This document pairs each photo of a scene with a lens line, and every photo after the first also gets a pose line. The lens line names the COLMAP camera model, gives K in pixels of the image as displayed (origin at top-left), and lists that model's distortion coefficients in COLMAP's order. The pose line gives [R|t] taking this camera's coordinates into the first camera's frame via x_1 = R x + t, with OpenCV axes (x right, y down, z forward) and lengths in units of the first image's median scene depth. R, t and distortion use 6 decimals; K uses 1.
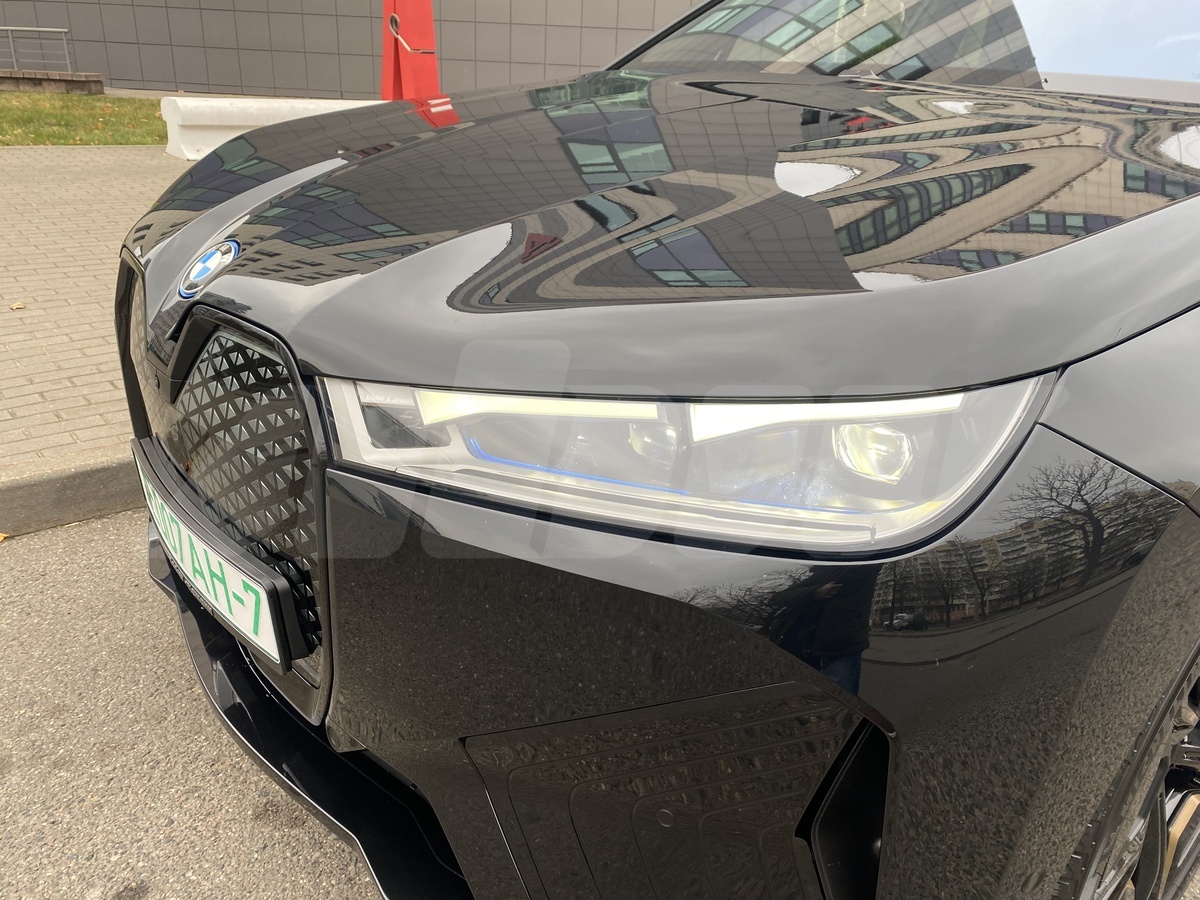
lens RADIAL K [[913.2, 0, 596.8], [0, 913.2, 445.8], [0, 0, 1]] dist [0.000983, 0.014494]
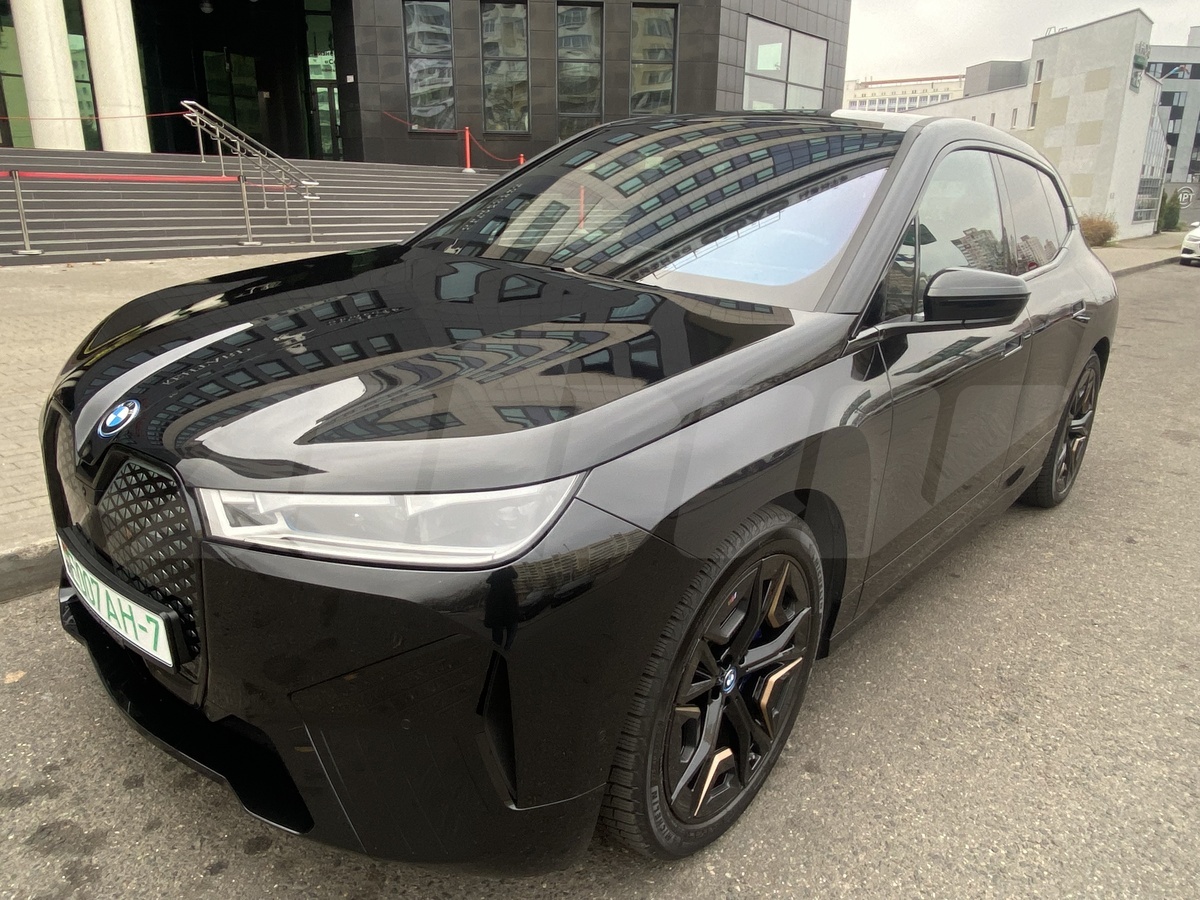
lens RADIAL K [[821.0, 0, 605.9], [0, 821.0, 447.9], [0, 0, 1]] dist [-0.007517, 0.001113]
pose [[0.983694, -0.037975, 0.175793, 0.164510], [0.050486, 0.996458, -0.067253, -0.006328], [-0.172616, 0.075031, 0.982127, -0.578409]]
